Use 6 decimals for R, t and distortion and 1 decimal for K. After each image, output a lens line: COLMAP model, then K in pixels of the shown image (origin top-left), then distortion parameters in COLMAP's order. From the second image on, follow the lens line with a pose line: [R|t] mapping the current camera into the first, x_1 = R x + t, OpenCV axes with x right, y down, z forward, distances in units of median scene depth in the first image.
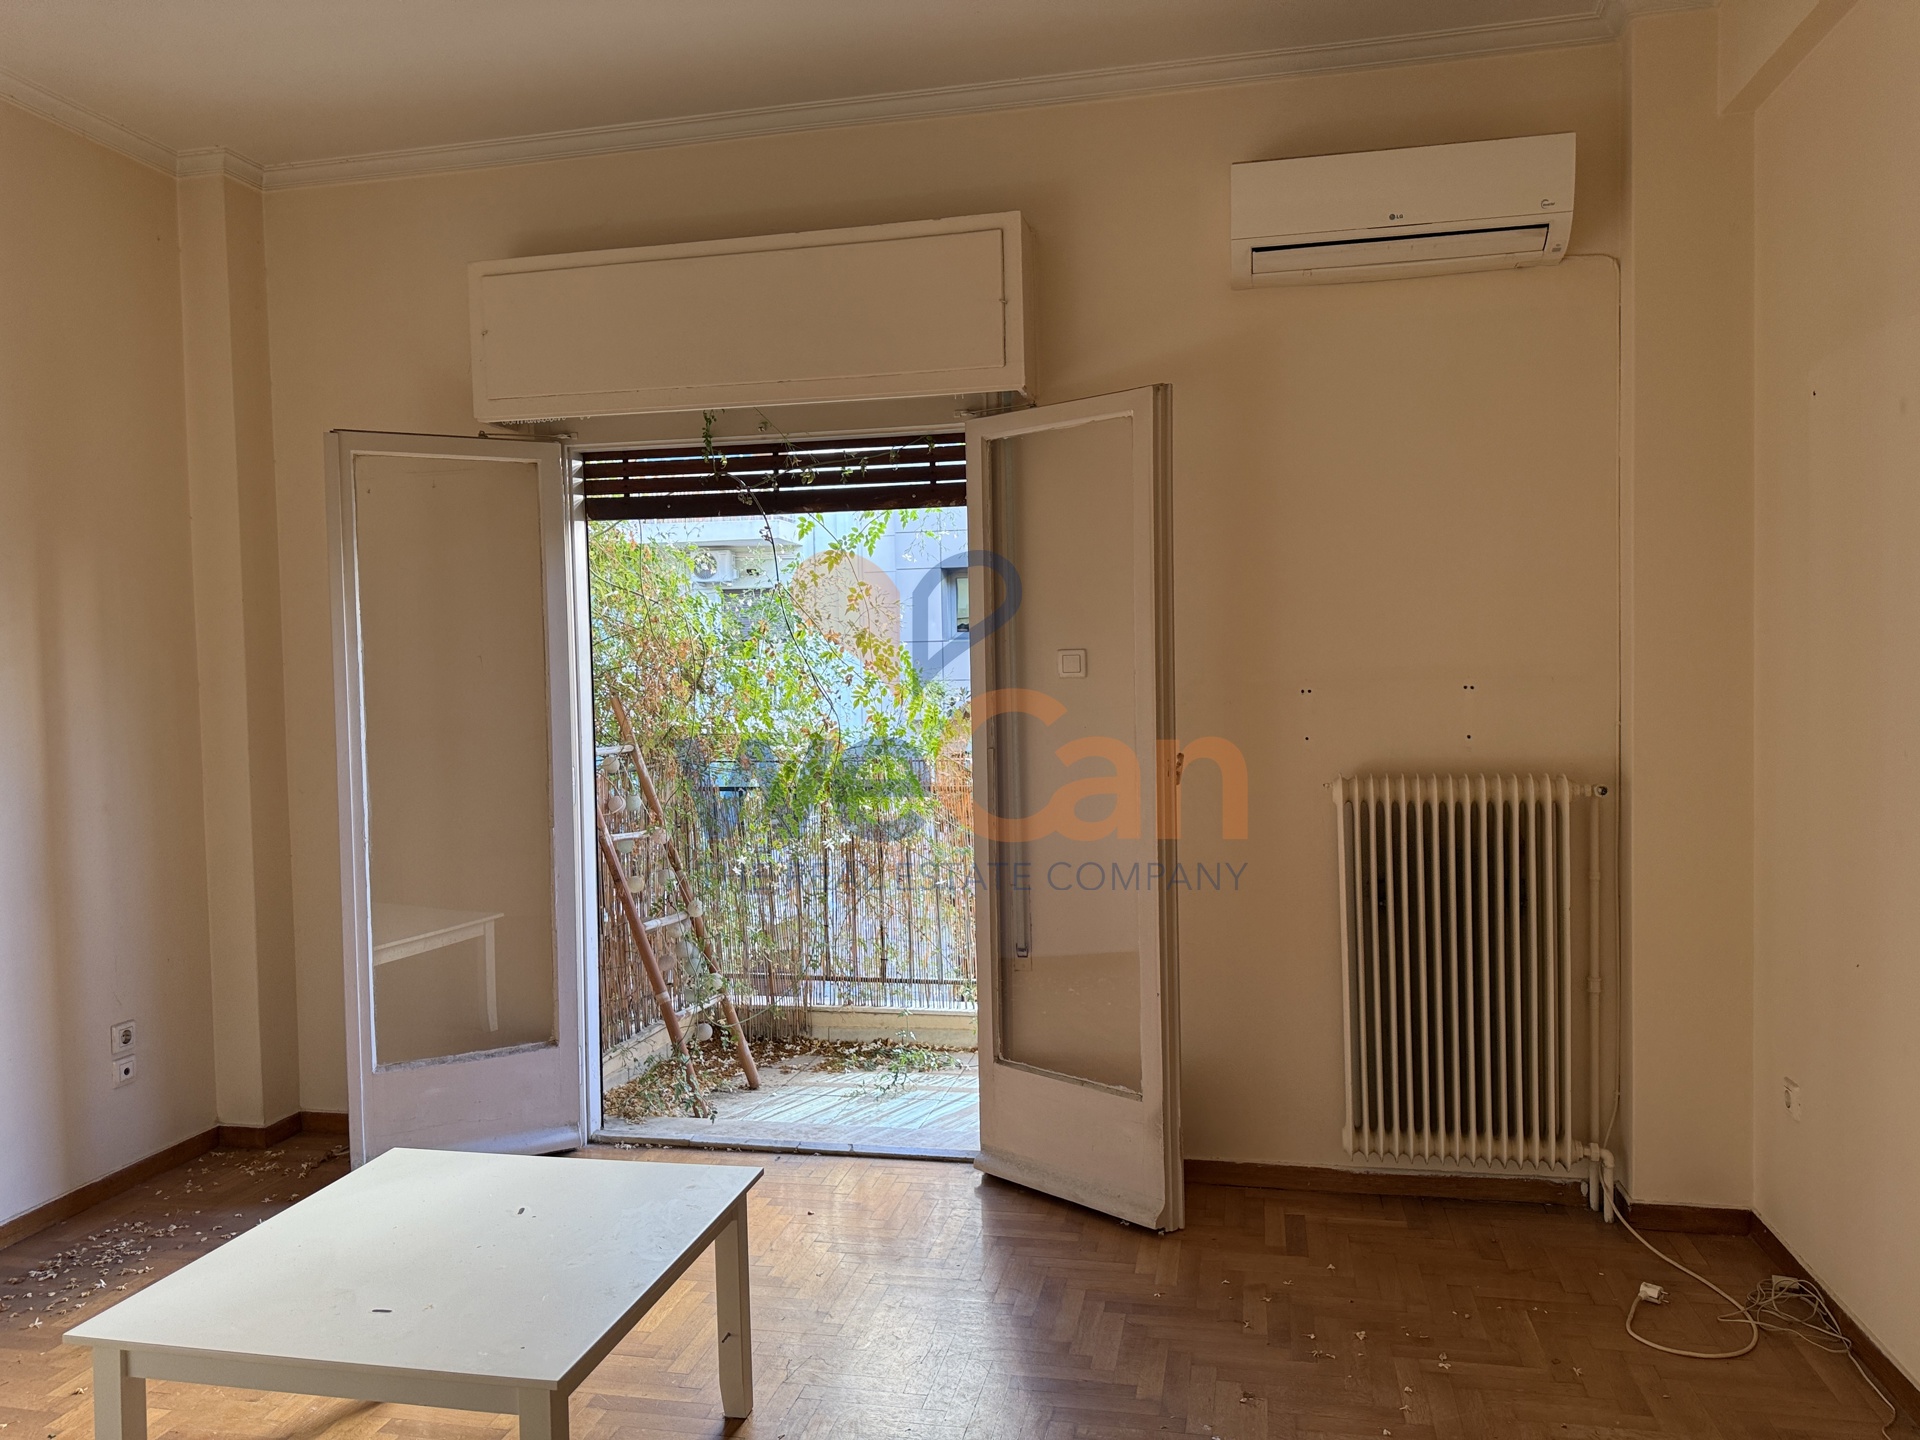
lens RADIAL K [[1345.9, 0, 986.1], [0, 1345.9, 710.7], [0, 0, 1]] dist [0.012050, -0.026436]
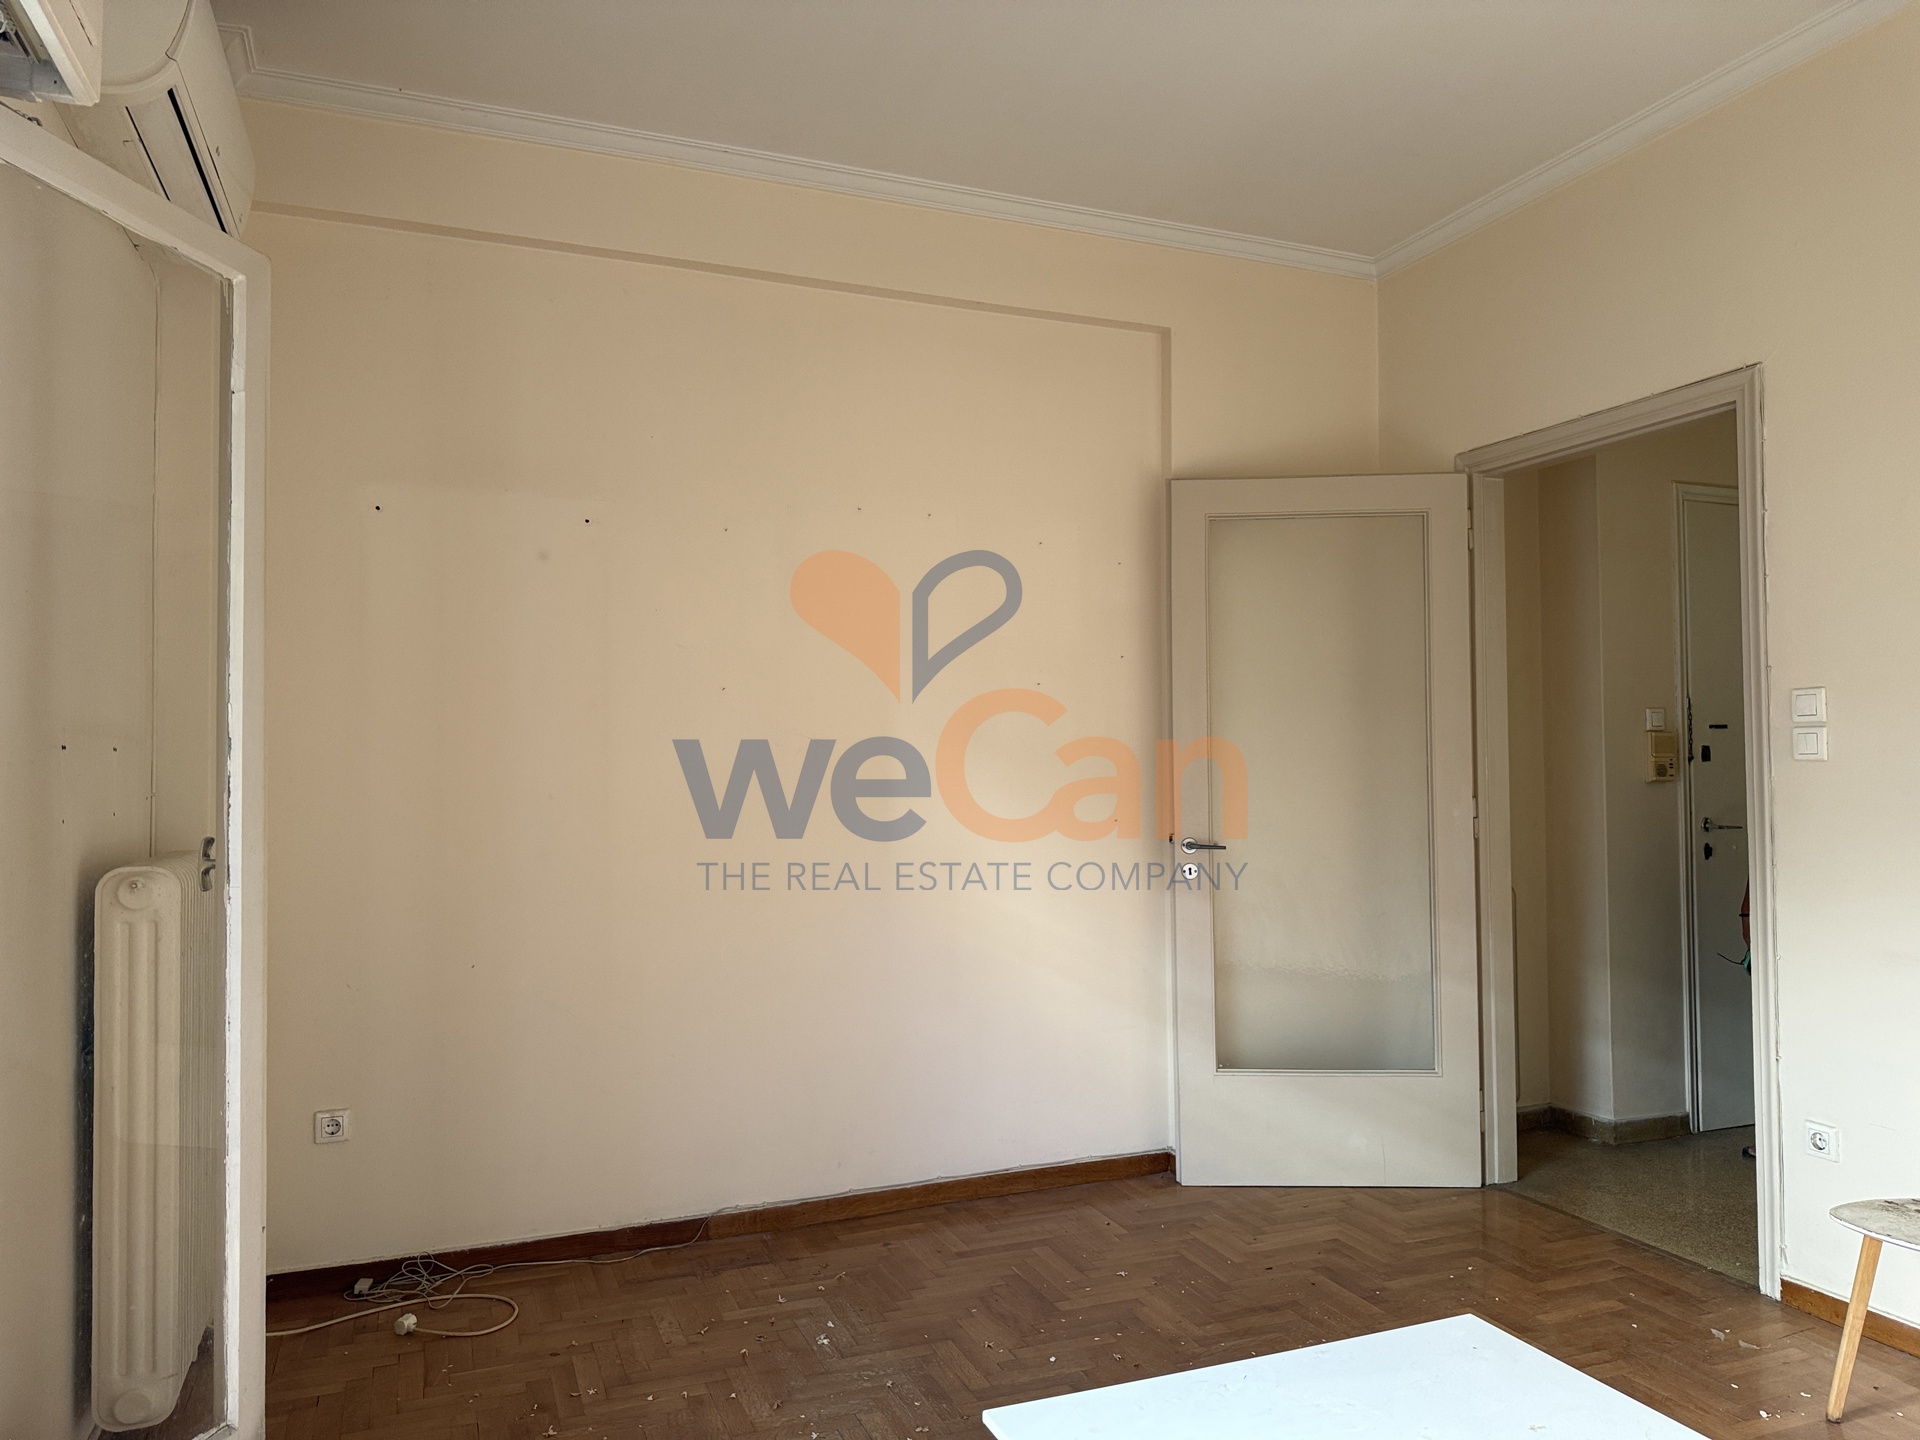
lens RADIAL K [[1350.0, 0, 973.8], [0, 1350.0, 723.2], [0, 0, 1]] dist [0.004303, -0.010228]
pose [[-0.555080, 0.051521, 0.830200, -0.525611], [0.043986, 0.998502, -0.032556, 0.012071], [-0.830633, 0.018446, -0.556514, 0.969308]]
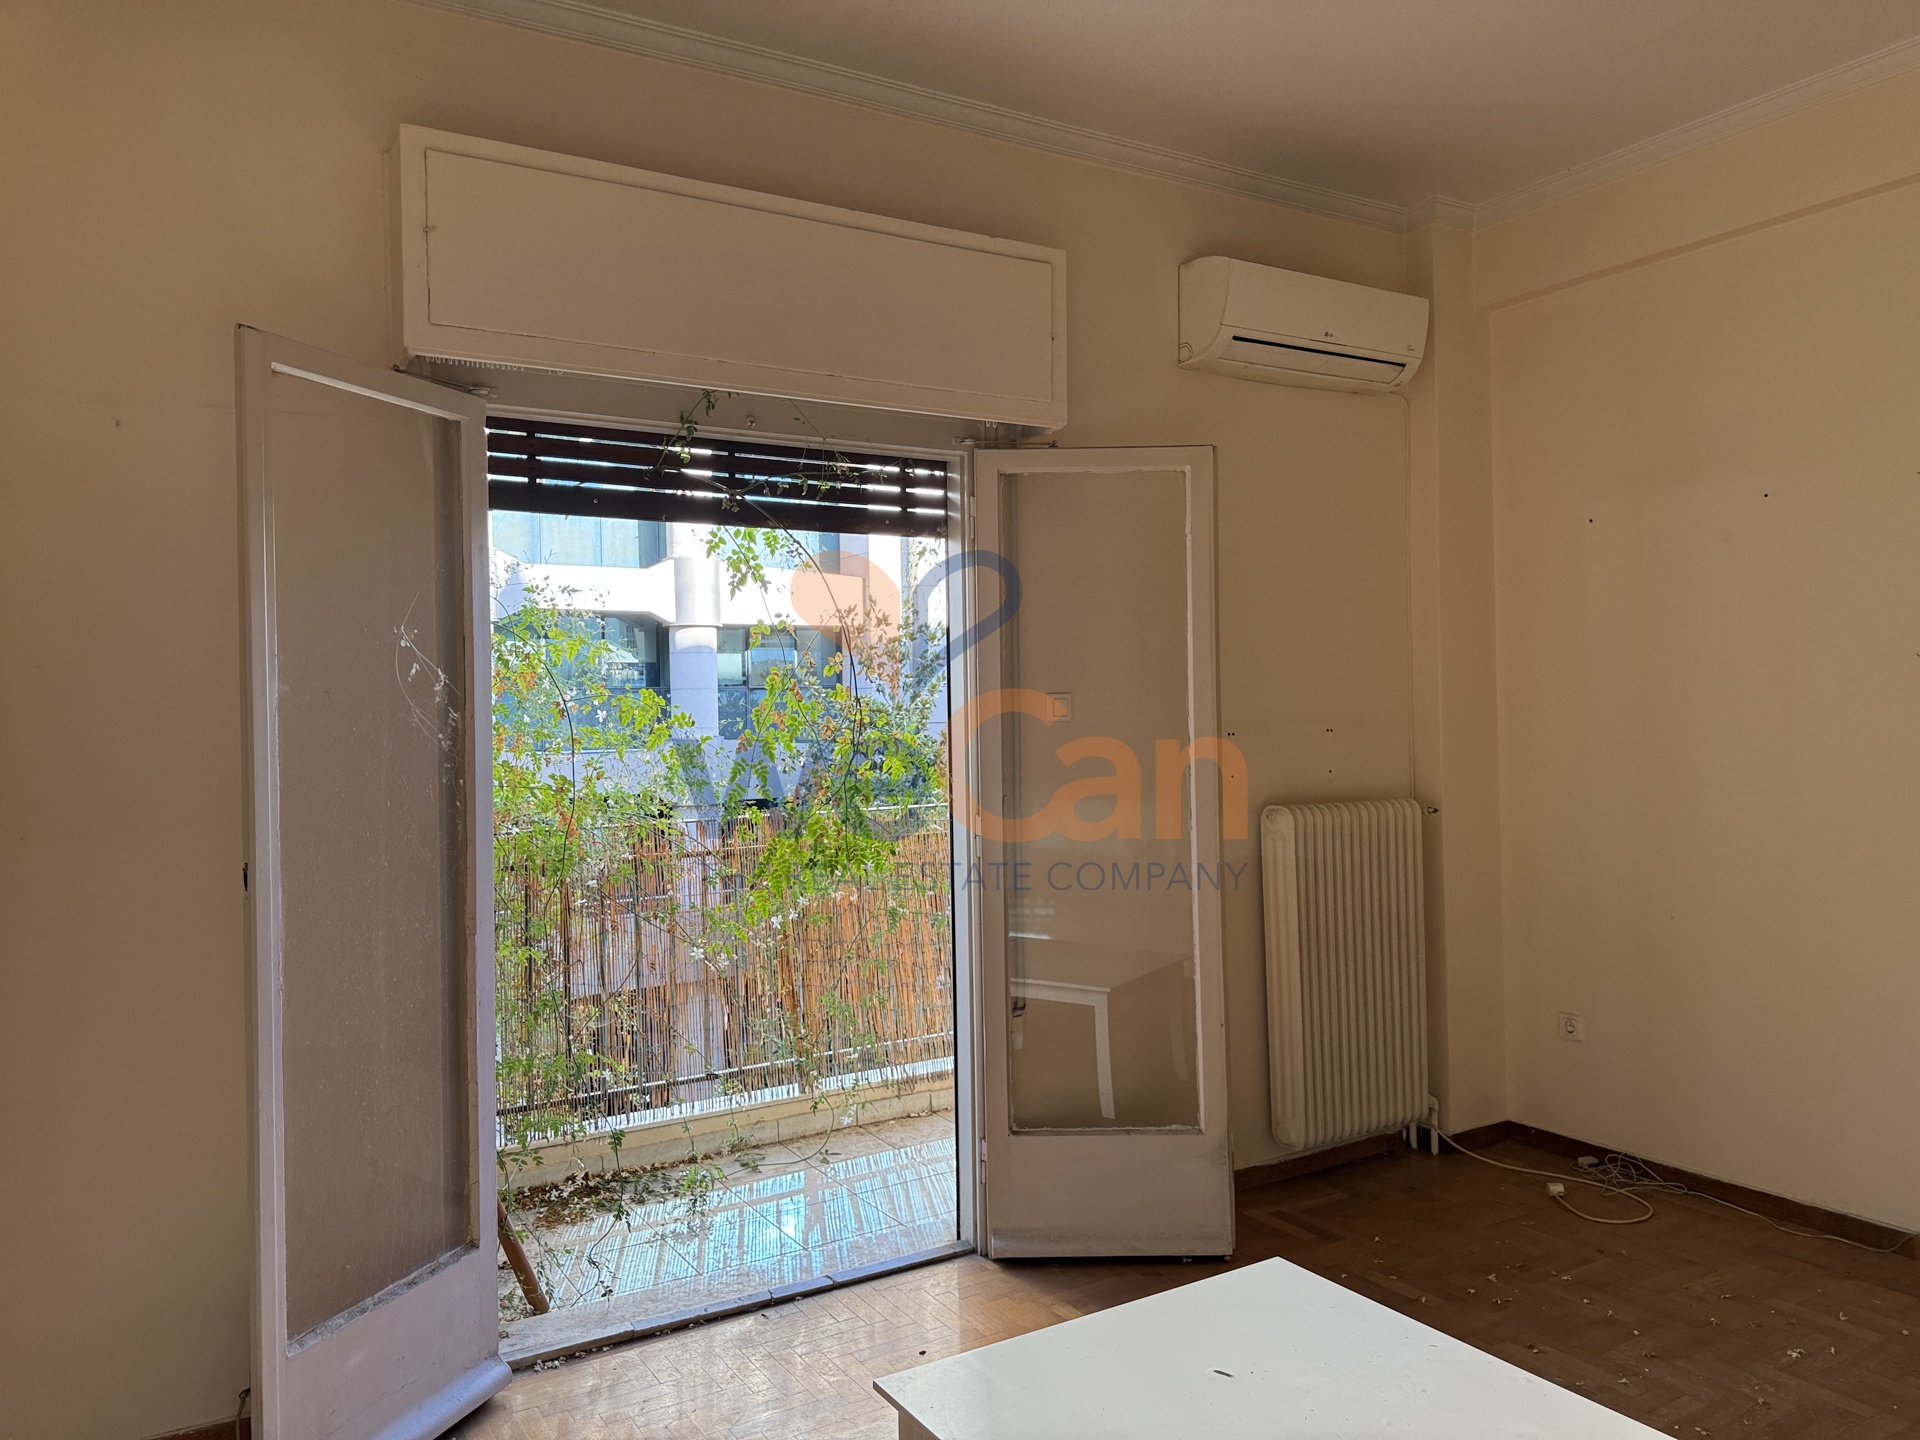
lens RADIAL K [[1371.6, 0, 960.2], [0, 1371.6, 695.6], [0, 0, 1]] dist [0.001092, -0.003433]
pose [[0.730726, 0.016992, 0.682459, -0.679232], [0.021960, 0.998588, -0.048376, 0.002419], [-0.682317, 0.050337, 0.729321, 0.318612]]
